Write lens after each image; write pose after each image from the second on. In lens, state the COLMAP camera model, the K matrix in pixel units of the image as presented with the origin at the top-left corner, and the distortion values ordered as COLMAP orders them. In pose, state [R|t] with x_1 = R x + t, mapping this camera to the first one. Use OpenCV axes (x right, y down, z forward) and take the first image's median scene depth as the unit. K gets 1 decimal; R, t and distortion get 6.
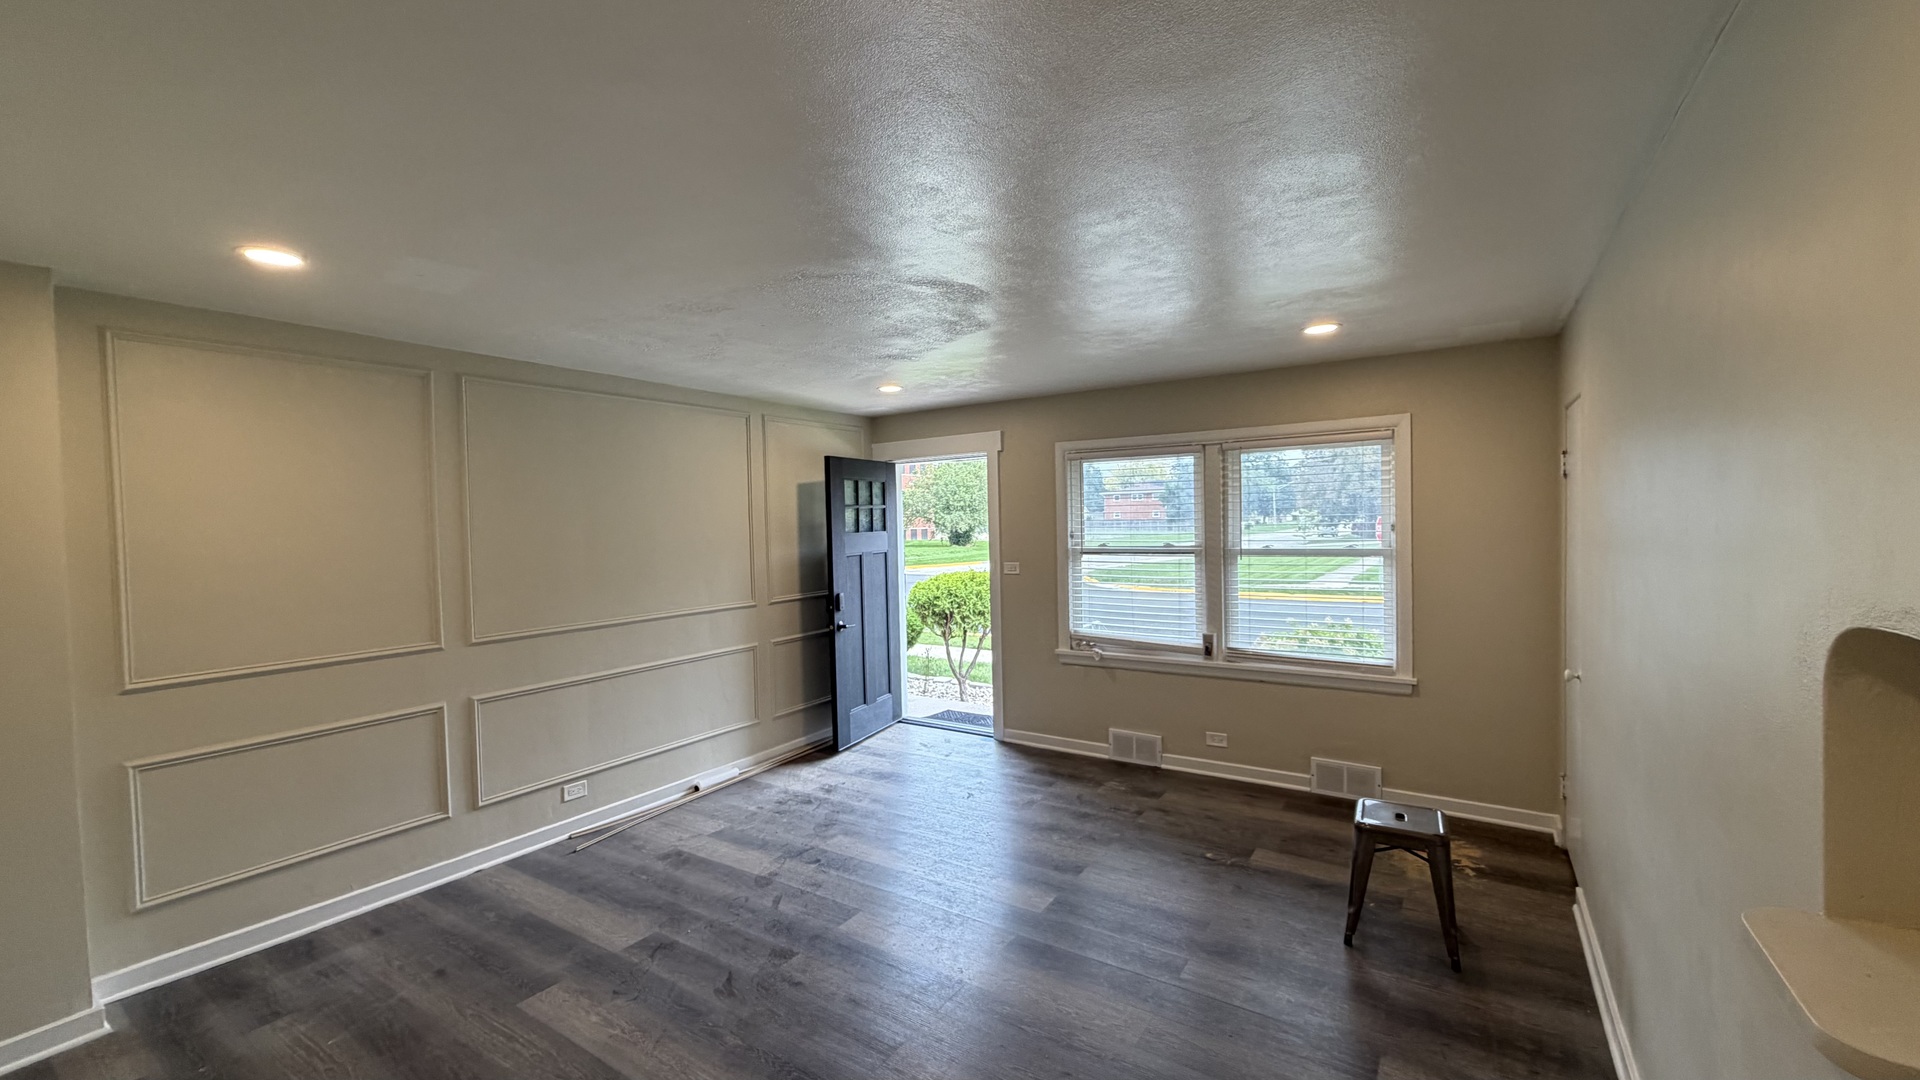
lens RADIAL K [[763.8, 0, 951.8], [0, 763.8, 540.2], [0, 0, 1]] dist [-0.001364, 0.000280]
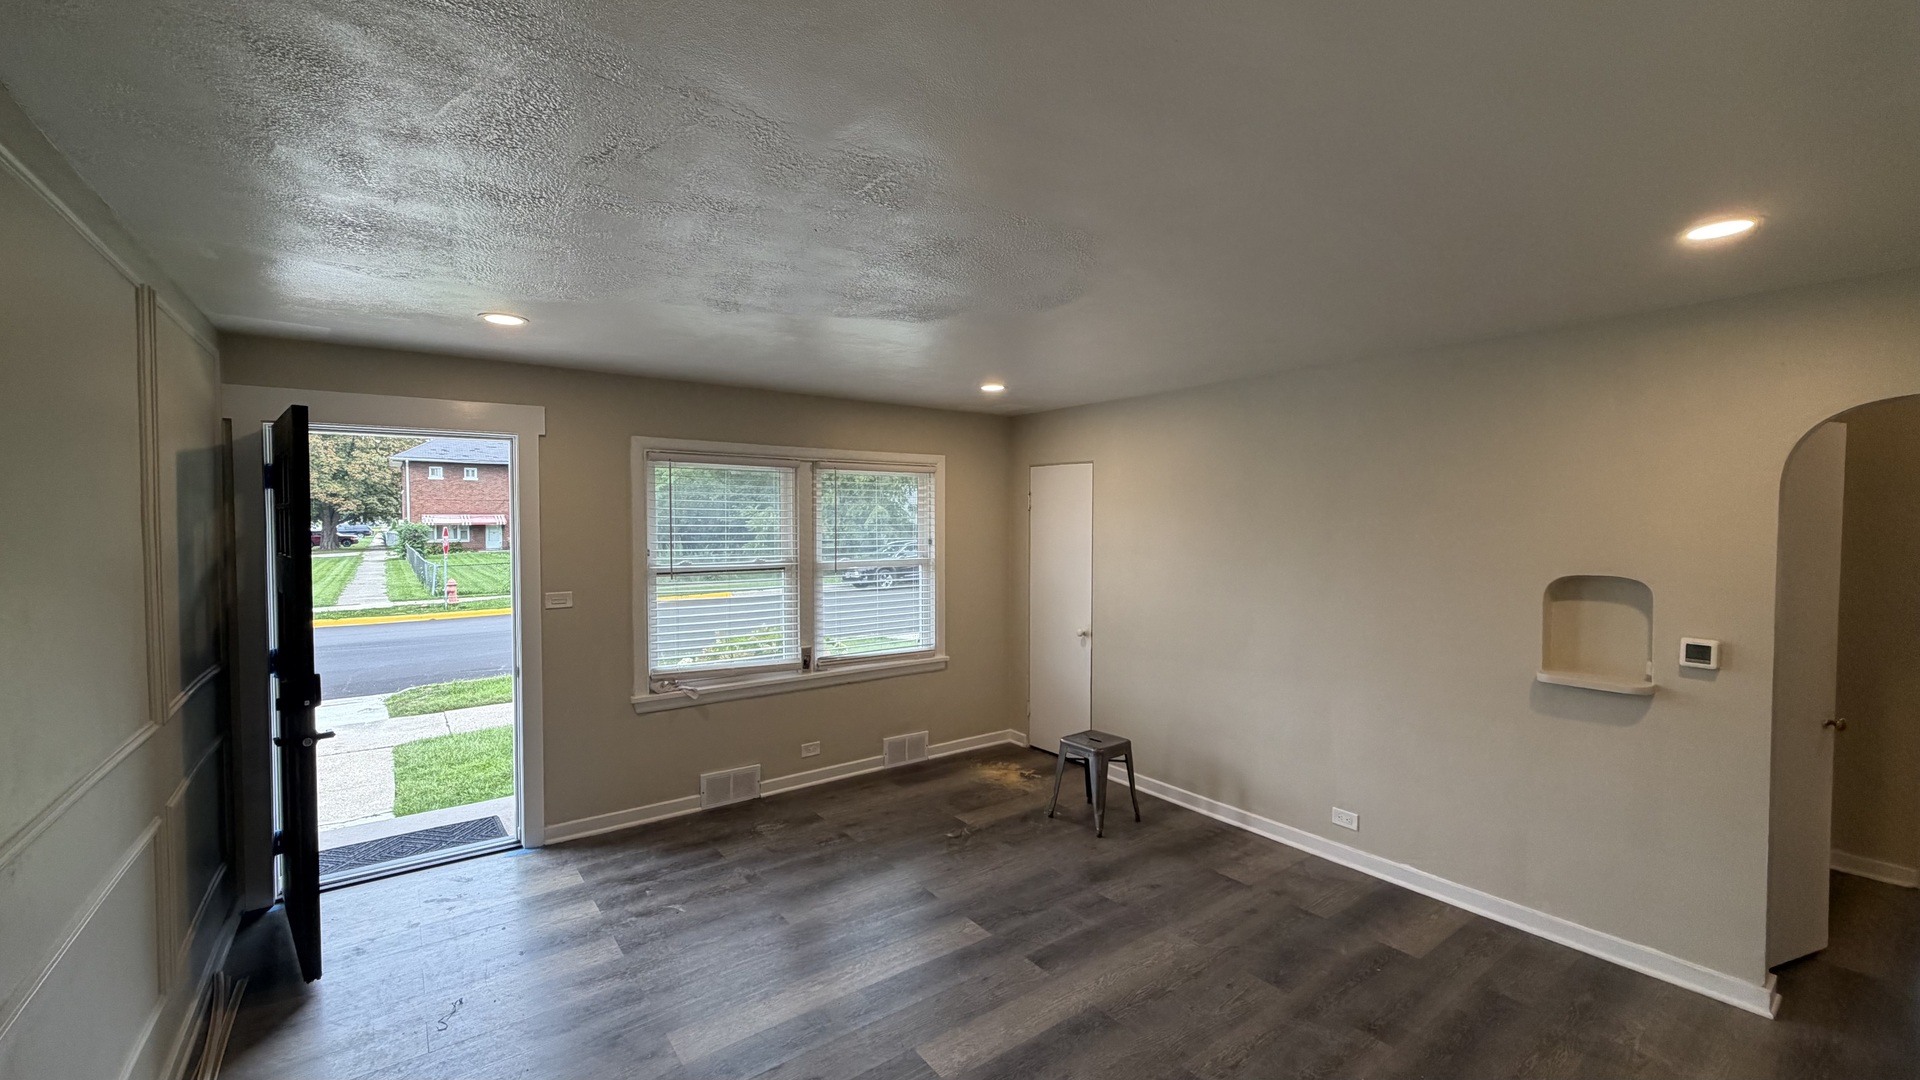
lens RADIAL K [[763.8, 0, 951.8], [0, 763.8, 540.2], [0, 0, 1]] dist [-0.001364, 0.000280]
pose [[0.336582, -0.002388, 0.941651, -0.544152], [0.015860, 0.999869, -0.003133, -0.013164], [-0.941521, 0.015989, 0.336576, 0.464338]]
